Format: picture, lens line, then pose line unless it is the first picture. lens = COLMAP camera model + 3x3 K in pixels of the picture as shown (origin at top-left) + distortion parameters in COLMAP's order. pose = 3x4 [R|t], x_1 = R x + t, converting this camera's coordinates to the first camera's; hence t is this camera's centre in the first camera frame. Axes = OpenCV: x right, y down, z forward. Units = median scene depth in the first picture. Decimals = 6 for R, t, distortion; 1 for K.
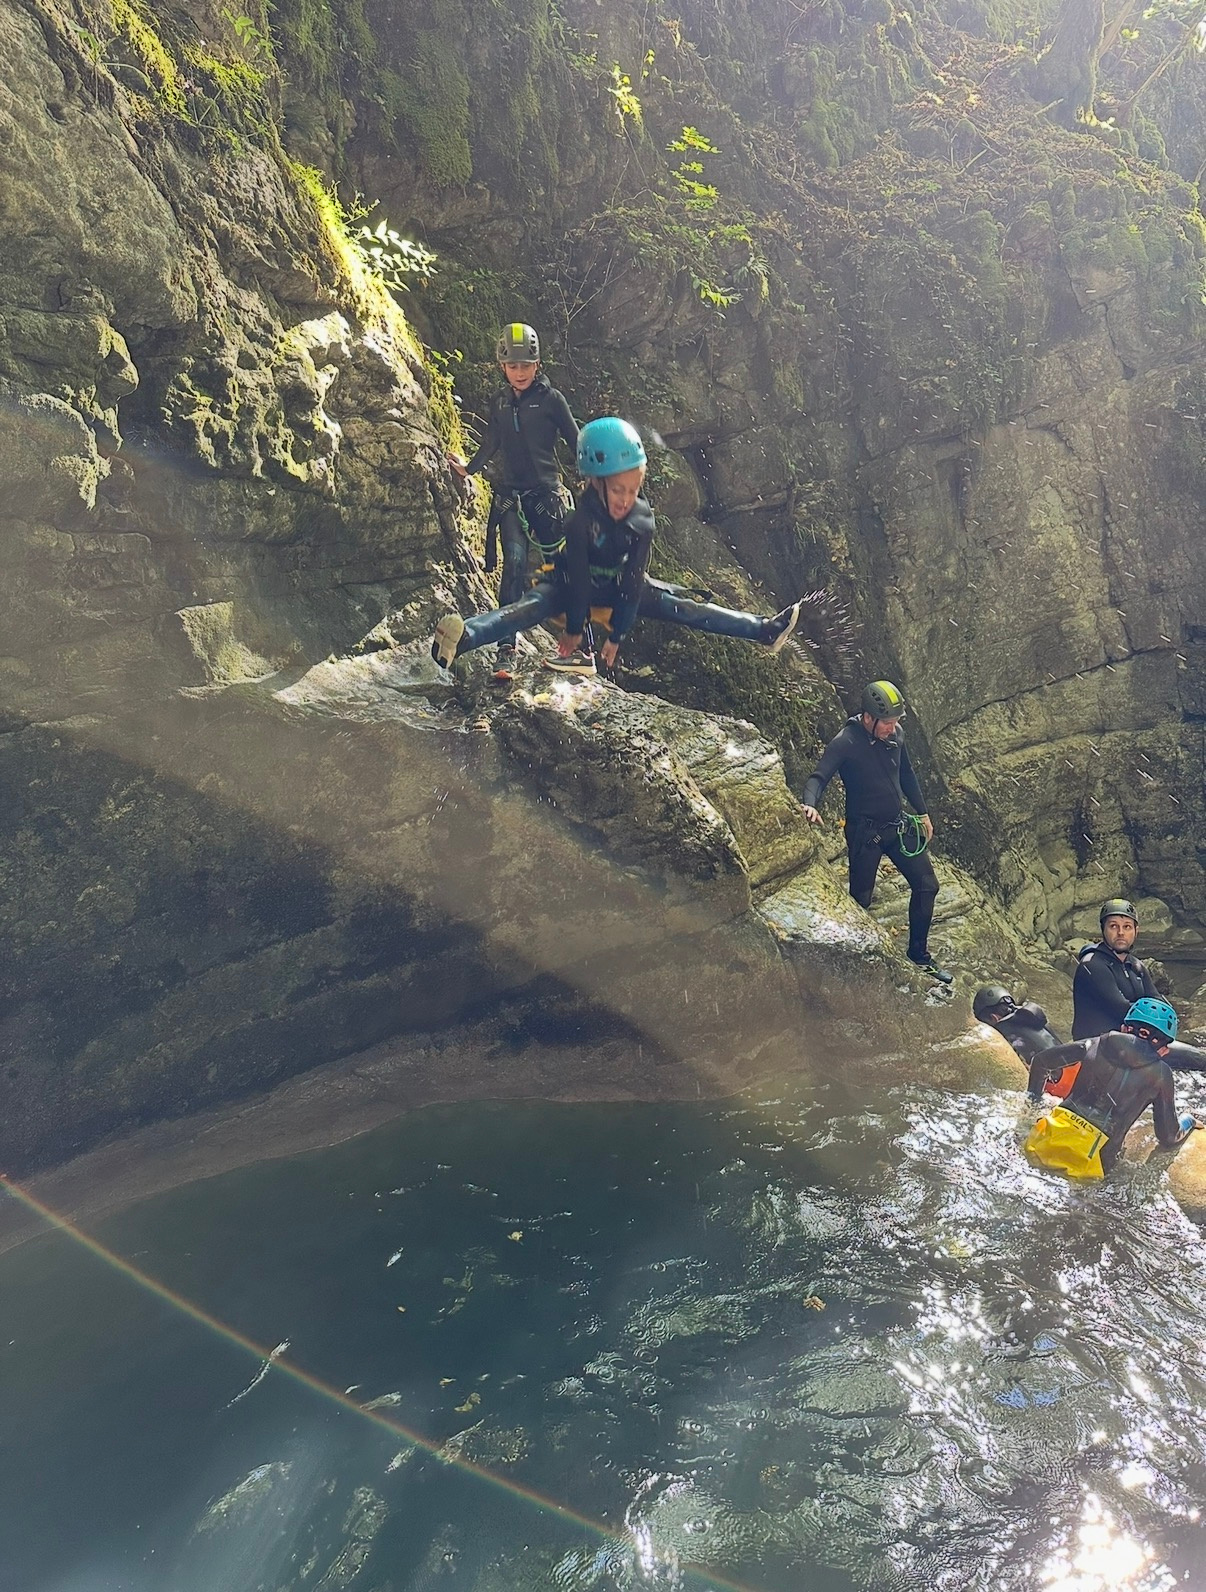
lens RADIAL K [[1090.3, 0, 595.6], [0, 1090.3, 806.1], [0, 0, 1]] dist [0.062392, -0.074612]
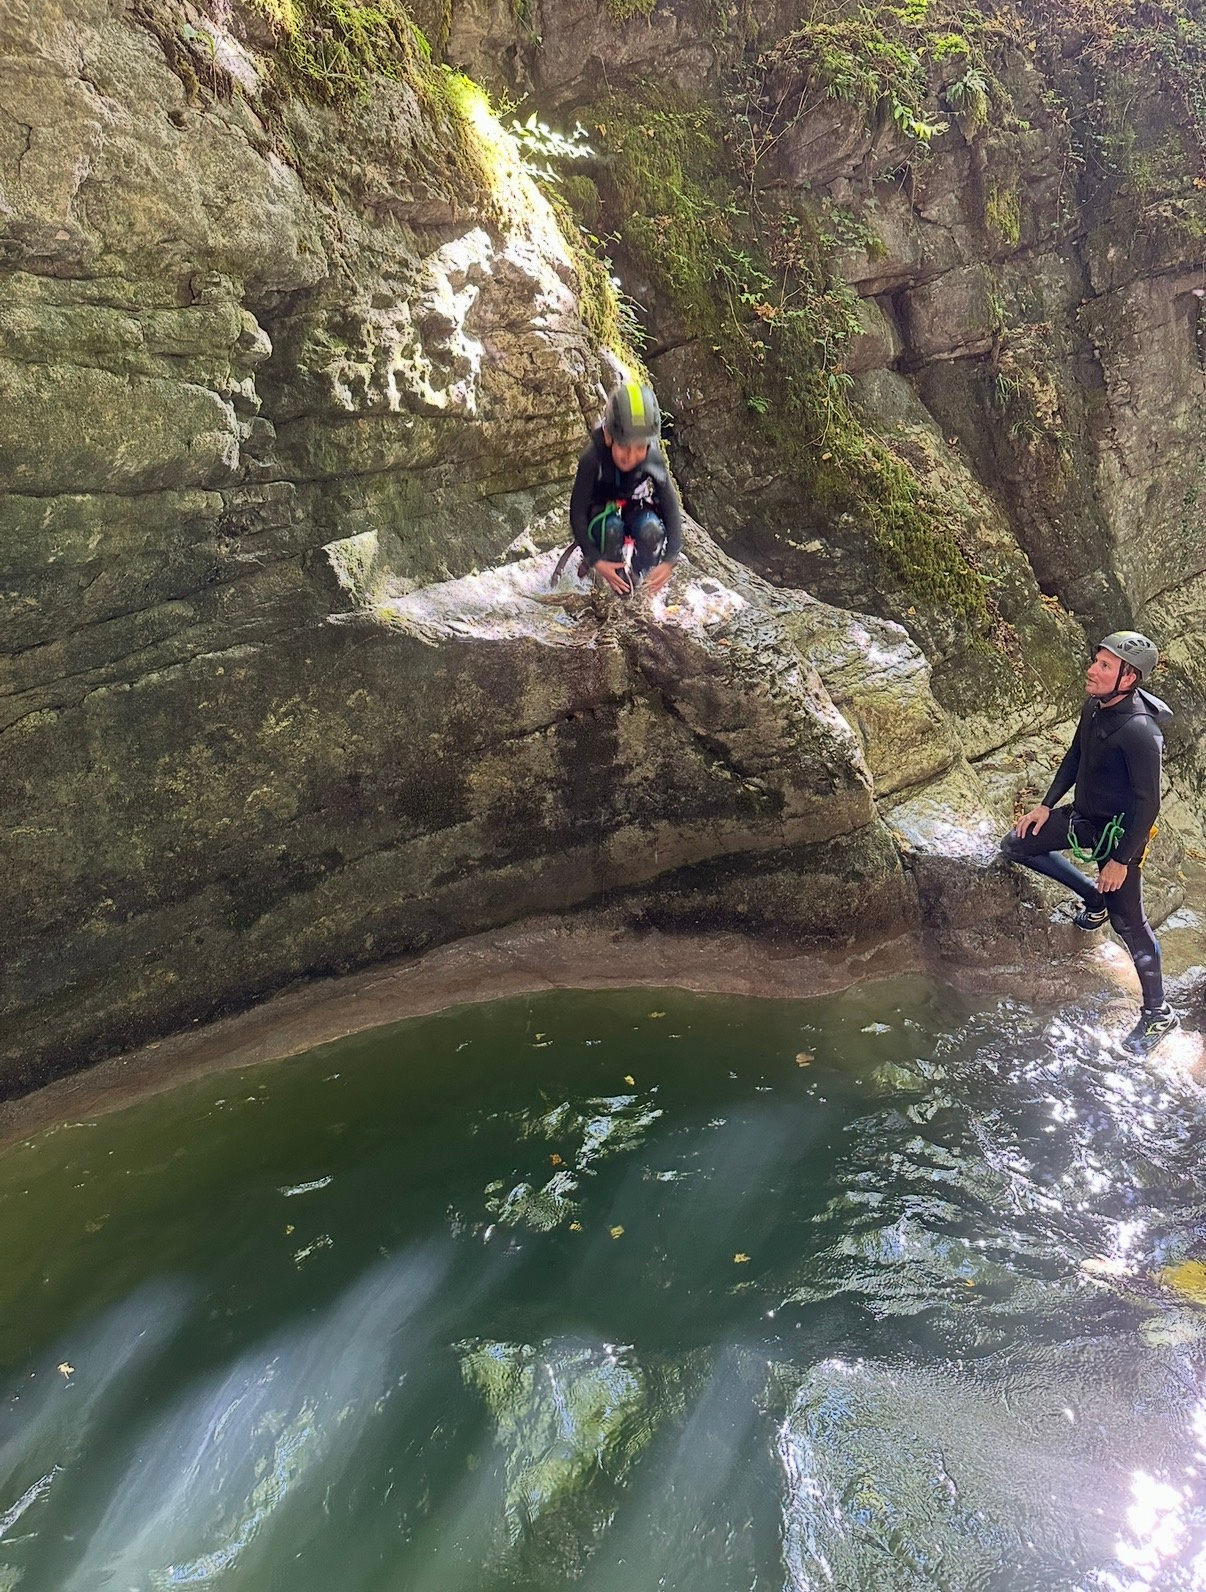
lens RADIAL K [[1090.3, 0, 611.0], [0, 1090.3, 799.9], [0, 0, 1]] dist [0.062392, -0.074612]
pose [[0.983585, 0.058651, -0.170650, 0.078963], [-0.030519, 0.986149, 0.163027, -0.089350], [0.177849, -0.155143, 0.971751, -0.036624]]
